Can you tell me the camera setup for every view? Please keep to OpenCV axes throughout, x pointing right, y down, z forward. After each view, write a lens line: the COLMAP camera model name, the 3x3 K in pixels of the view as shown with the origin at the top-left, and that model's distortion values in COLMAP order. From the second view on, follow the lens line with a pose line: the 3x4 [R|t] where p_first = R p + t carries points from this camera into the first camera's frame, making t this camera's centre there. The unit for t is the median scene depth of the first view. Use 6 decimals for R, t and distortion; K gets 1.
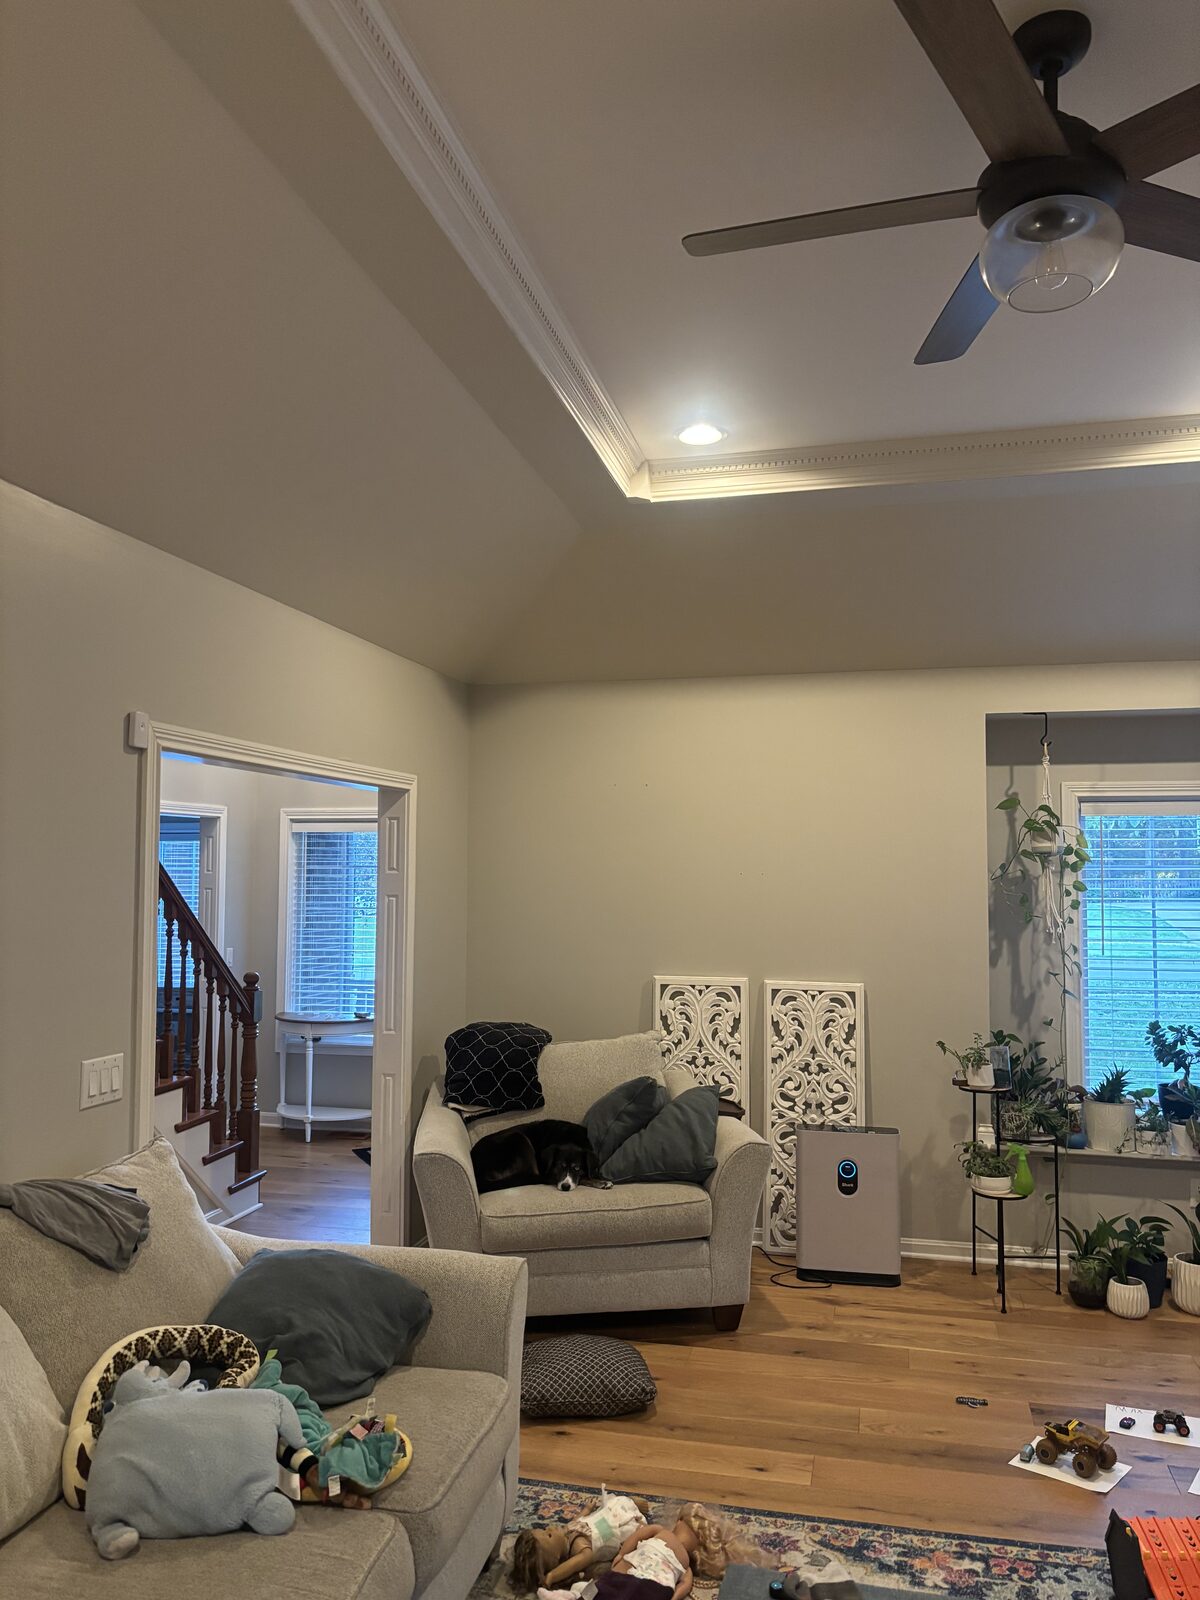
lens RADIAL K [[1132.0, 0, 600.0], [0, 1132.0, 800.0], [0, 0, 1]] dist [0.039239, -0.047013]
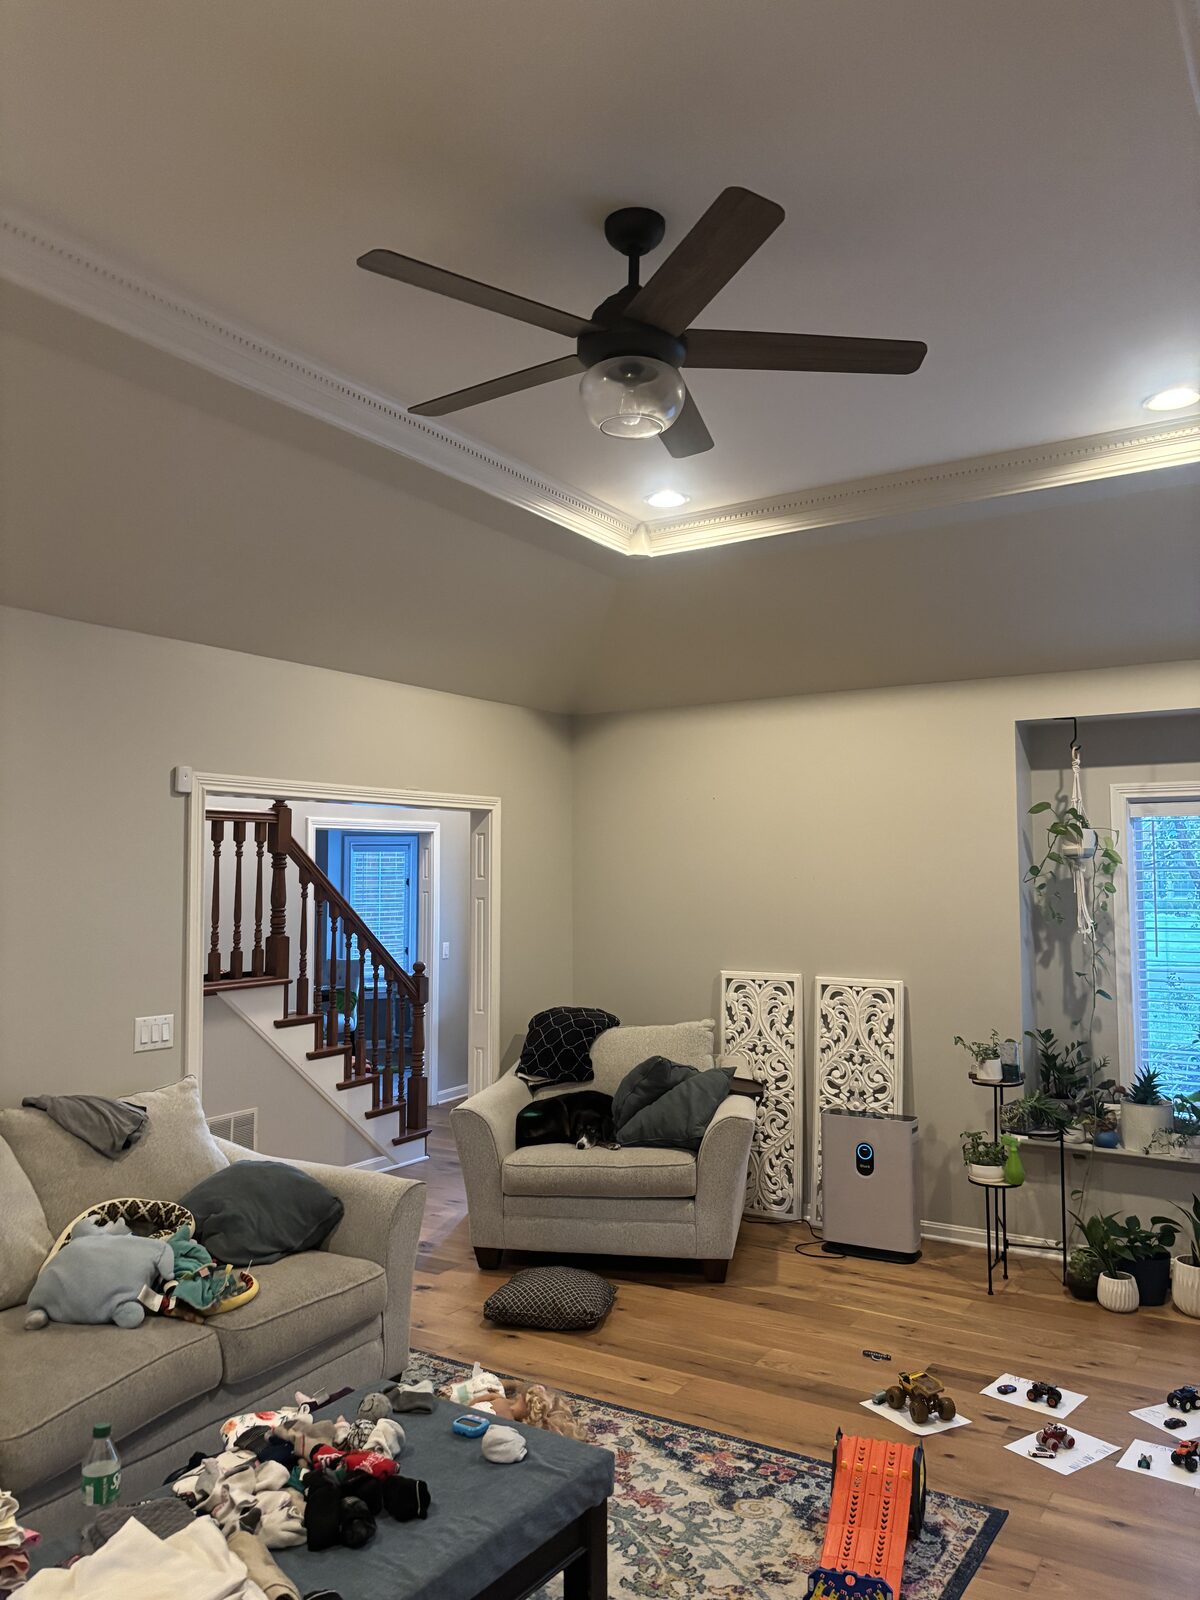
lens RADIAL K [[1105.8, 0, 591.1], [0, 1105.8, 795.7], [0, 0, 1]] dist [0.034503, -0.025234]
pose [[0.953655, -0.031140, -0.299288, 0.308854], [0.028546, 0.999507, -0.013037, -0.006804], [0.299546, 0.003890, 0.954074, -0.088600]]
